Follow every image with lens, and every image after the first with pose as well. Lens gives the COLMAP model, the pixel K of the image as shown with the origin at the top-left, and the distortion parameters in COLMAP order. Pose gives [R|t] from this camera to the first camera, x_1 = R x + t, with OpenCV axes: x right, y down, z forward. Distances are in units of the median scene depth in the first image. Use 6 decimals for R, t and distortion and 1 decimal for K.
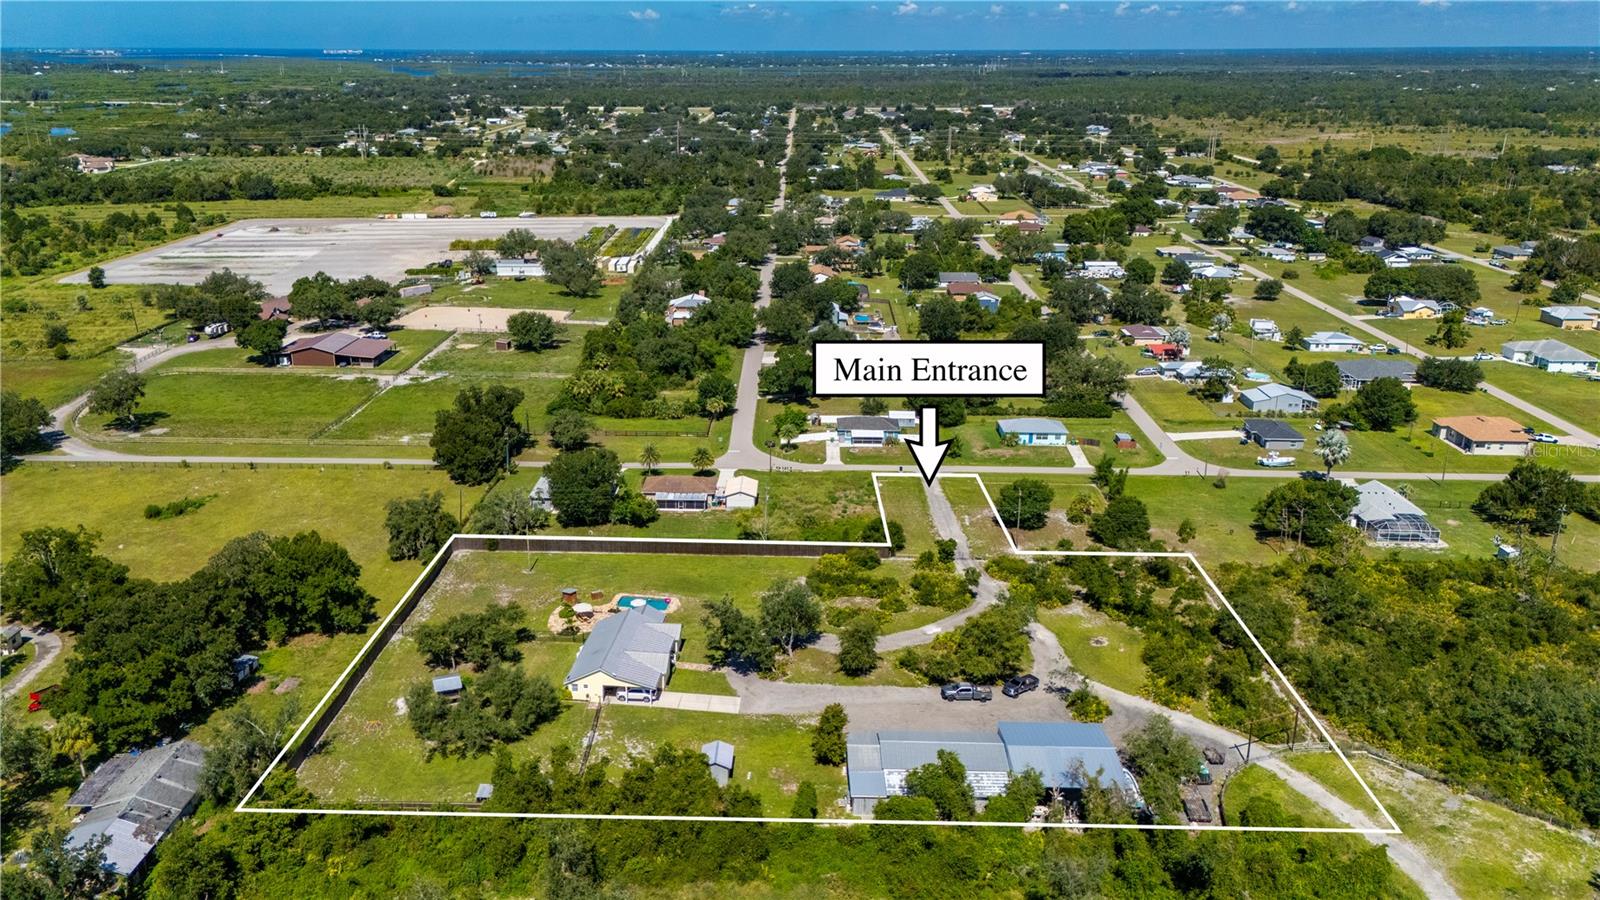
lens RADIAL K [[1191.1, 0, 761.9], [0, 1191.1, 451.9], [0, 0, 1]] dist [0.073142, -0.085378]
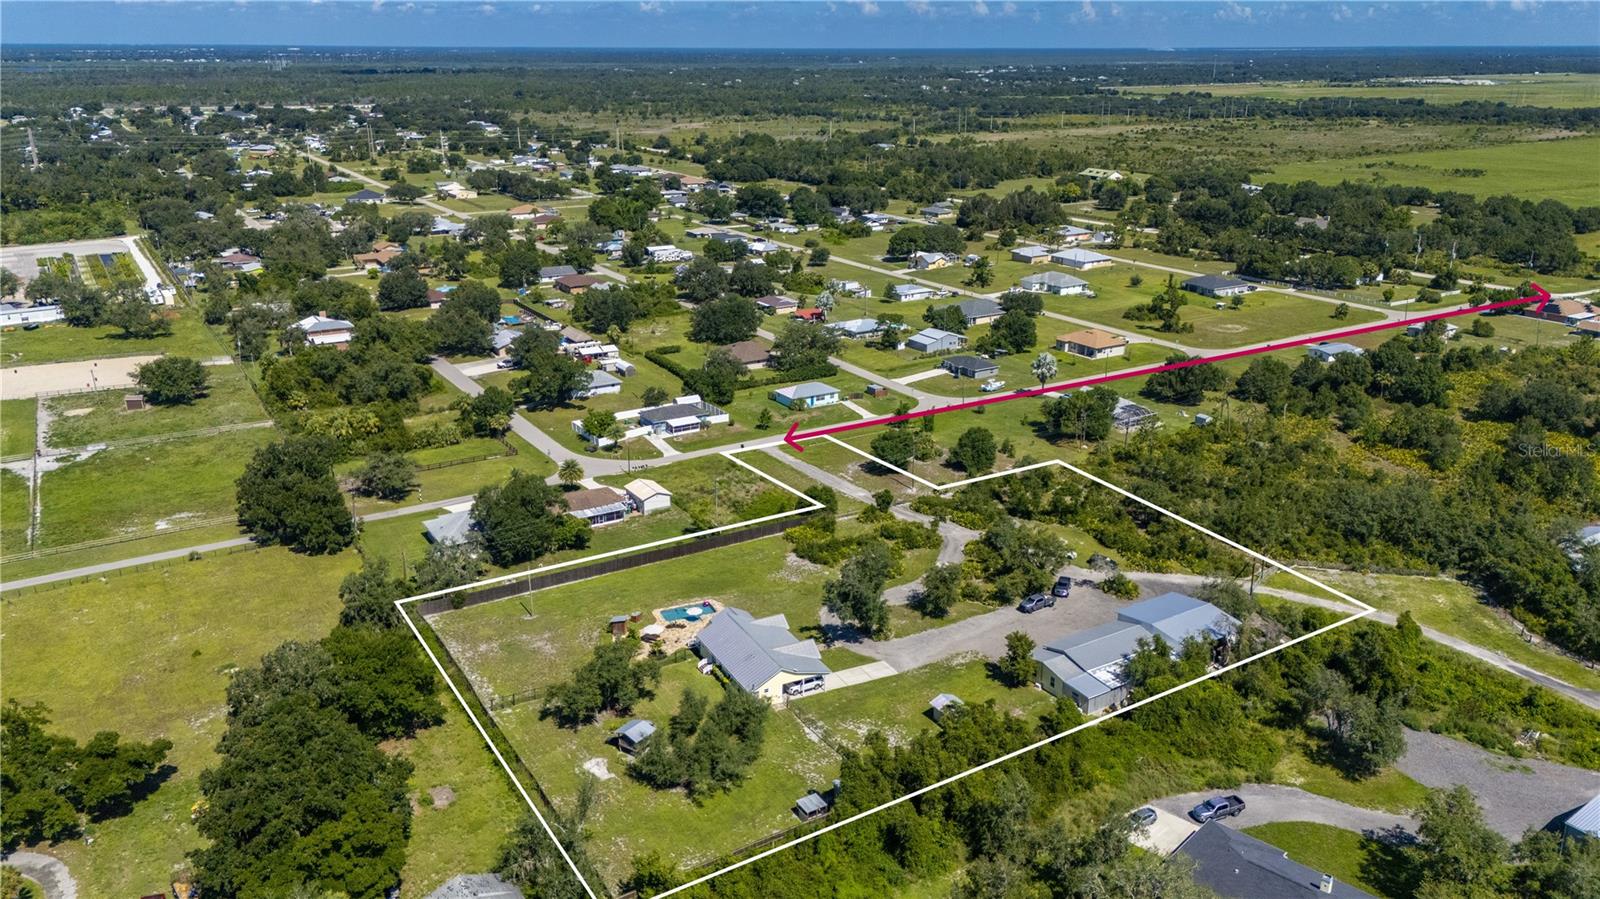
lens RADIAL K [[1191.1, 0, 761.9], [0, 1191.1, 451.4], [0, 0, 1]] dist [0.073142, -0.085378]
pose [[0.825539, -0.179133, 0.535160, -0.409264], [0.178049, 0.982527, 0.054220, -0.033402], [-0.535522, 0.050524, 0.843009, 0.102336]]
